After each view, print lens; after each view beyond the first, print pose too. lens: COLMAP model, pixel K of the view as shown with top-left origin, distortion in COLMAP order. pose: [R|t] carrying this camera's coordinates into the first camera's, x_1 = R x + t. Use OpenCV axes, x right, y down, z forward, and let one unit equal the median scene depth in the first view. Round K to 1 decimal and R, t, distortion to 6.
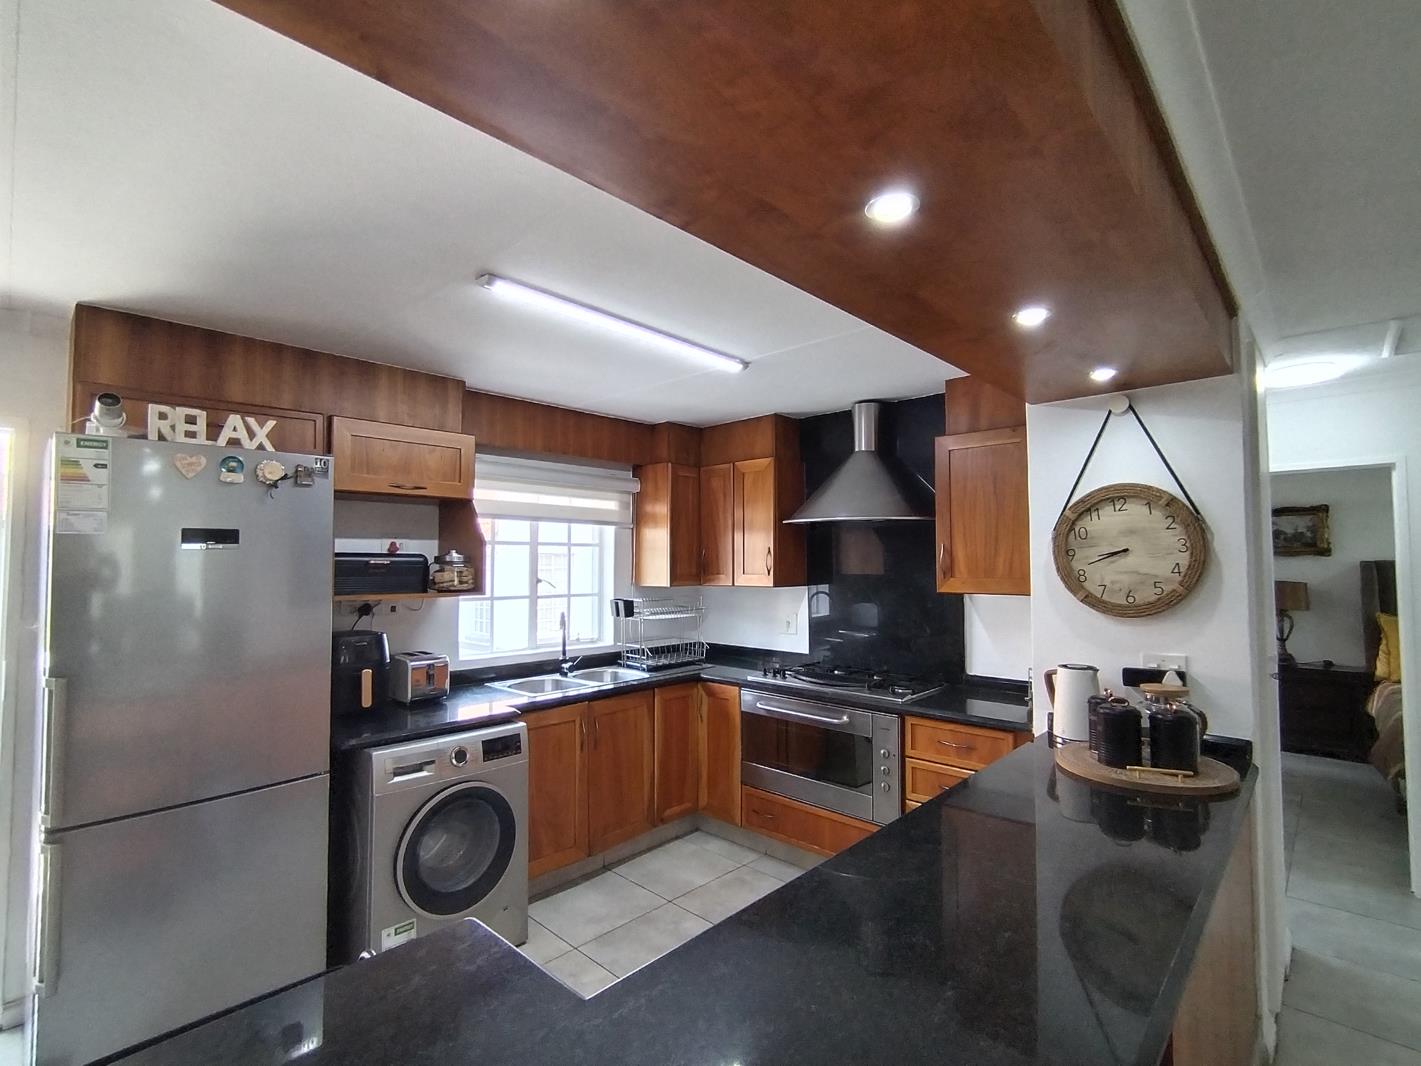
lens RADIAL K [[672.5, 0, 717.5], [0, 672.5, 532.3], [0, 0, 1]] dist [-0.003529, 0.000177]
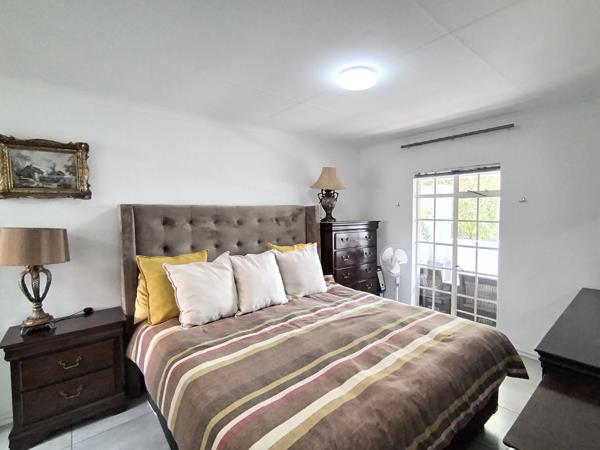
lens RADIAL K [[284.0, 0, 301.7], [0, 284.0, 222.6], [0, 0, 1]] dist [-0.003529, 0.000177]
pose [[0.139222, -0.041299, 0.989400, 0.558116], [-0.035496, 0.998280, 0.046664, 0.039295], [-0.989625, -0.041617, 0.137516, 0.647868]]
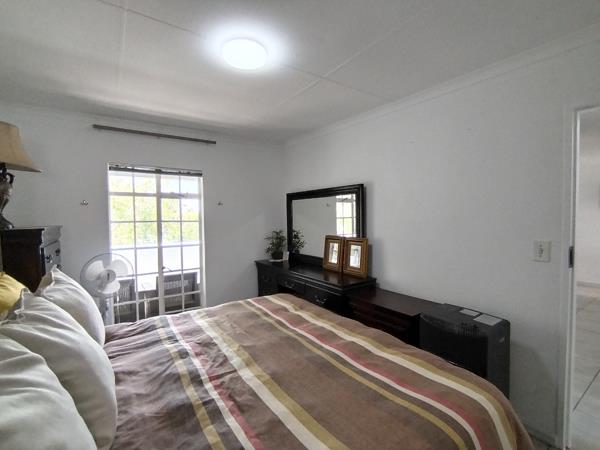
lens RADIAL K [[284.0, 0, 296.2], [0, 284.0, 224.6], [0, 0, 1]] dist [-0.003529, 0.000177]
pose [[-0.974094, 0.004244, 0.226104, 0.919466], [0.001903, 0.999942, -0.010568, 0.078030], [-0.226136, -0.009864, -0.974046, 1.055333]]
